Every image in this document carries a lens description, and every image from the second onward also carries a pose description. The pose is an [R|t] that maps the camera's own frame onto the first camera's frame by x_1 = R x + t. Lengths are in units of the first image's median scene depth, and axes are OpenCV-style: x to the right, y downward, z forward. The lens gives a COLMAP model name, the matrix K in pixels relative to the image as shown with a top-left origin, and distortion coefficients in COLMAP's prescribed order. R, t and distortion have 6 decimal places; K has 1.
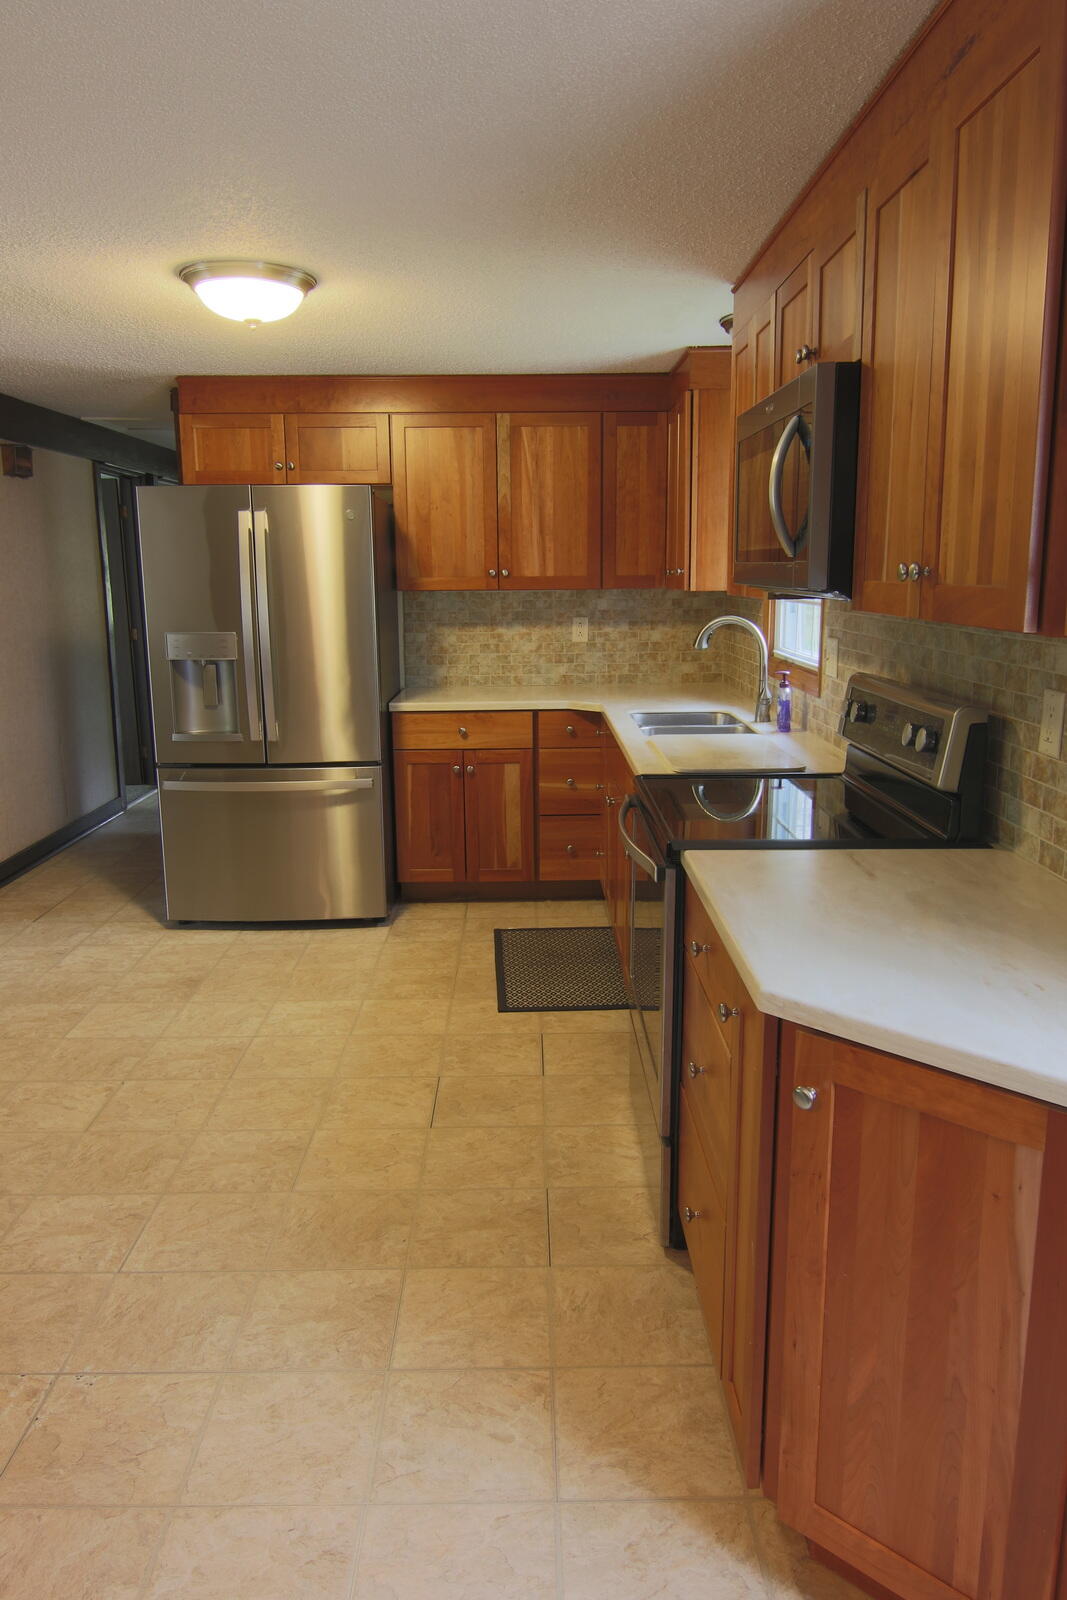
lens RADIAL K [[1119.8, 0, 537.9], [0, 1119.8, 788.1], [0, 0, 1]] dist [0.010126, -0.029978]
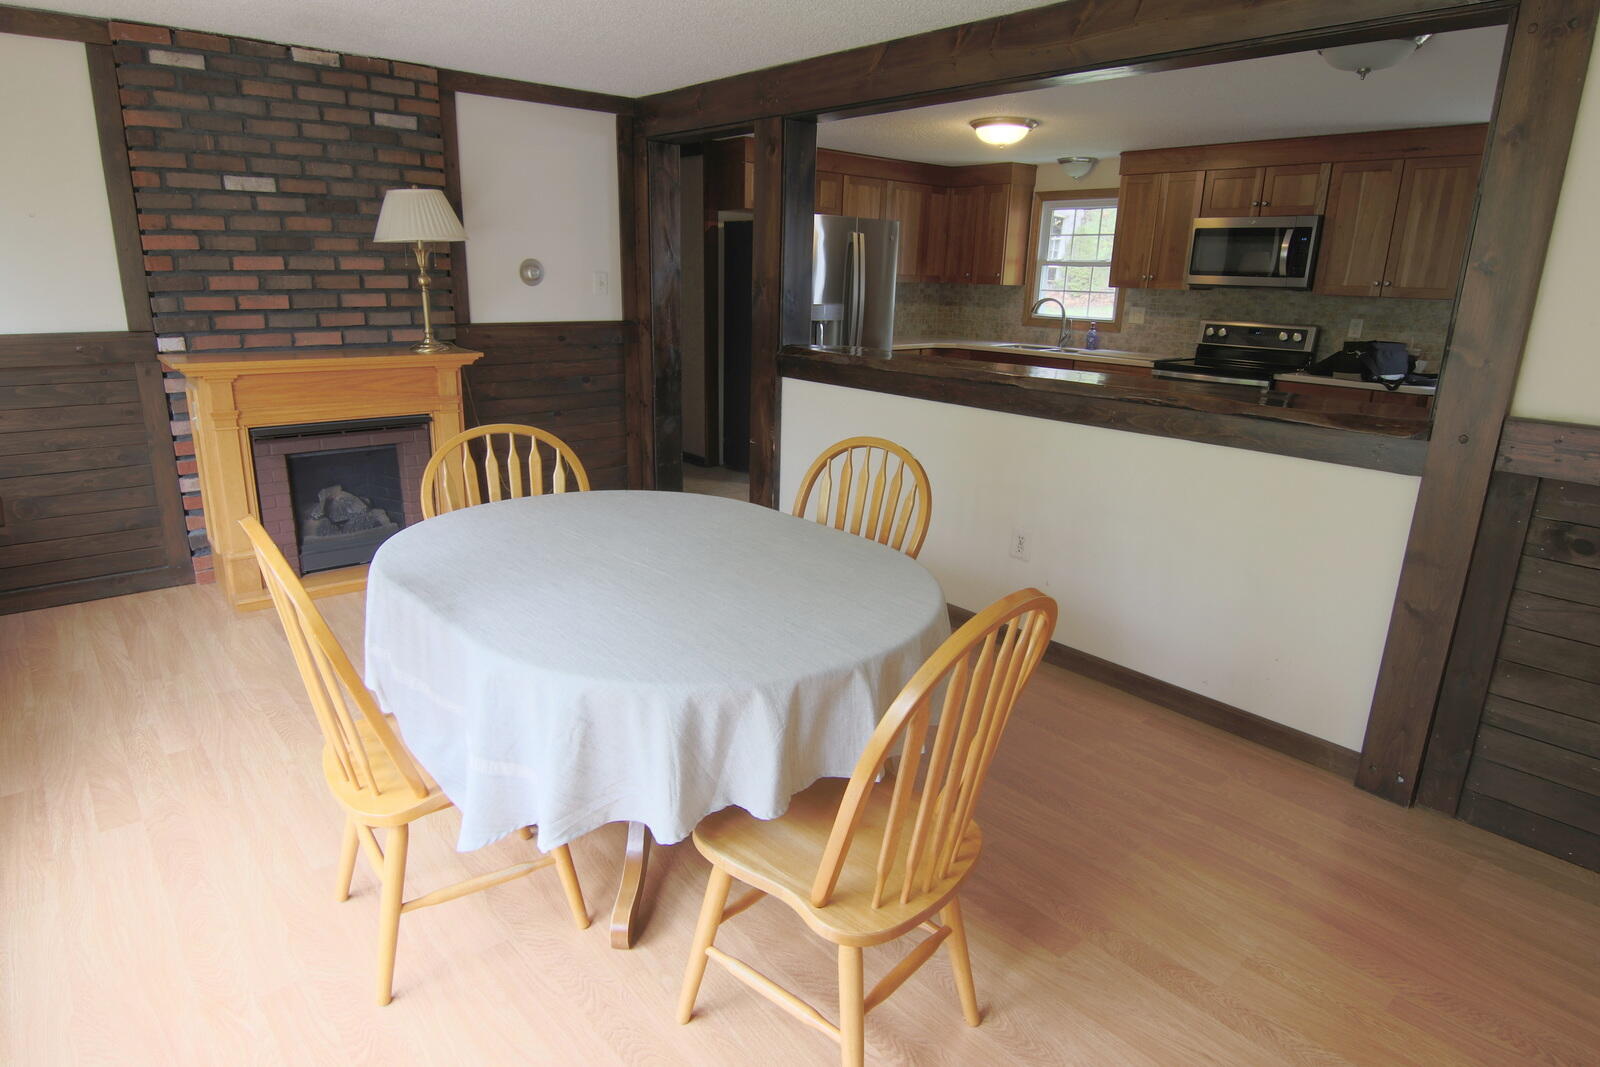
lens RADIAL K [[903.5, 0, 791.3], [0, 903.5, 528.4], [0, 0, 1]] dist [0.001249, -0.018909]
pose [[0.766282, -0.147889, 0.625252, -1.174148], [0.092512, 0.988405, 0.120406, 0.024768], [-0.635809, -0.034421, 0.771079, -0.024863]]
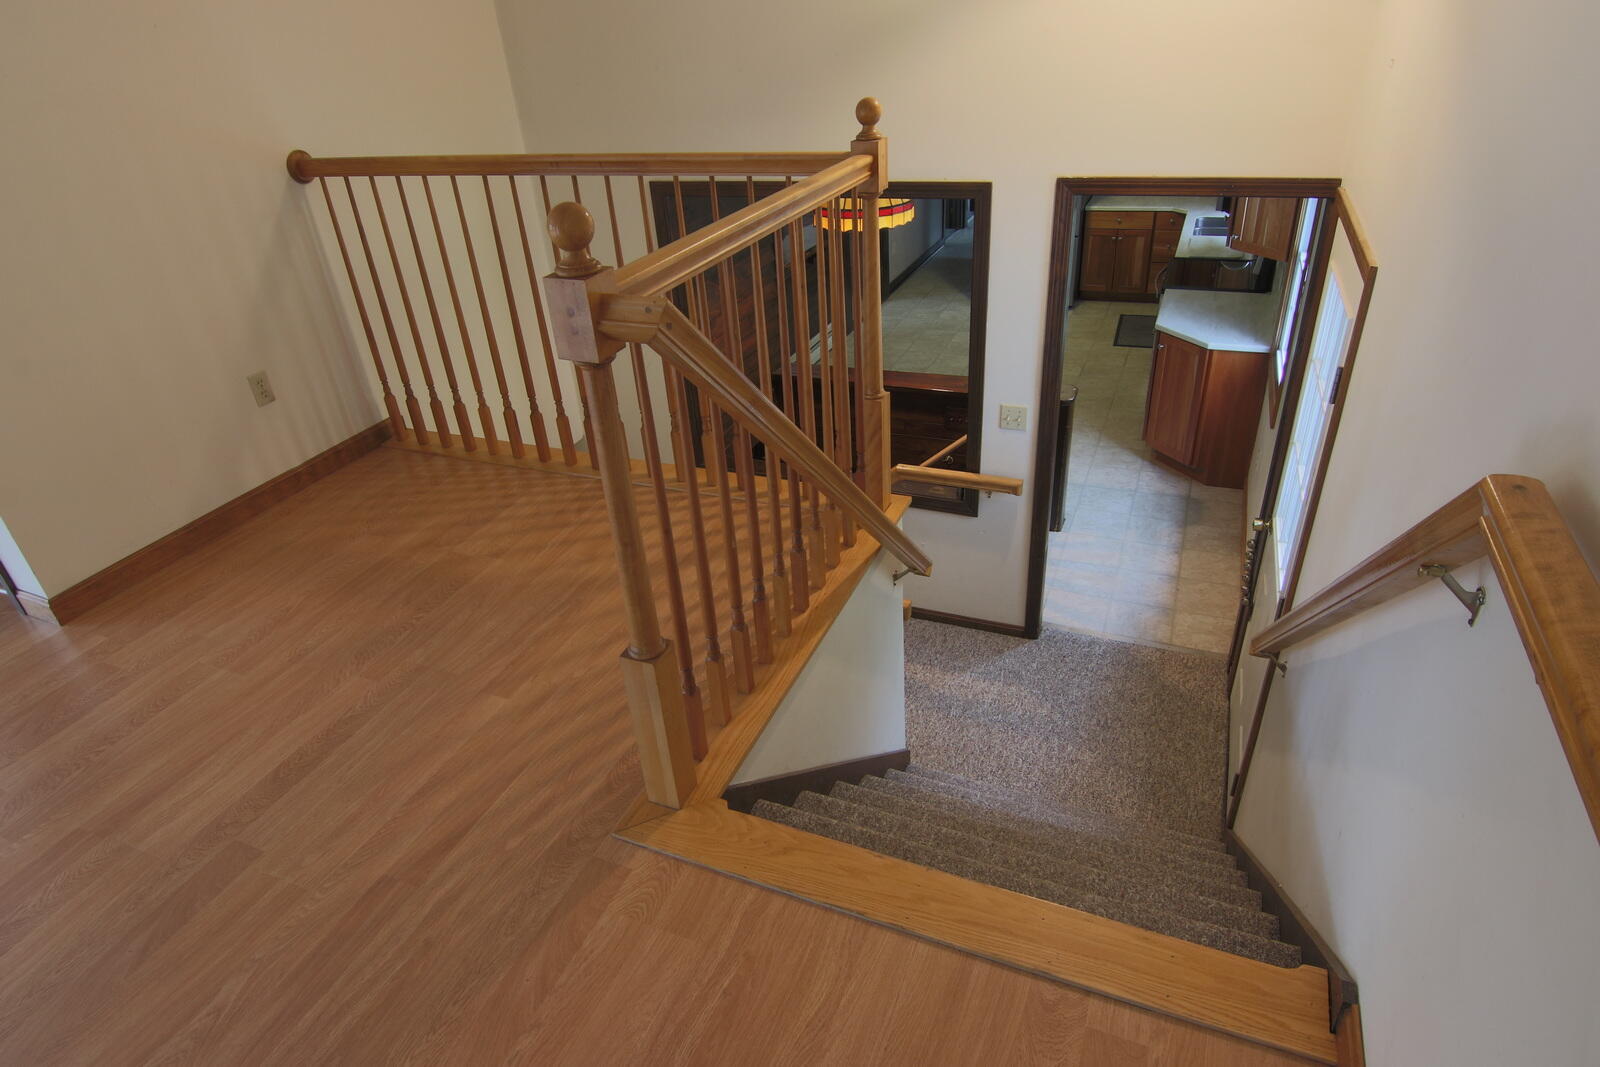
lens RADIAL K [[903.5, 0, 791.3], [0, 903.5, 528.4], [0, 0, 1]] dist [0.001249, -0.018909]
pose [[0.908987, 0.157868, -0.385772, 0.128430], [-0.014213, 0.936703, 0.349835, -0.098087], [0.416582, -0.312513, 0.853695, -0.971939]]
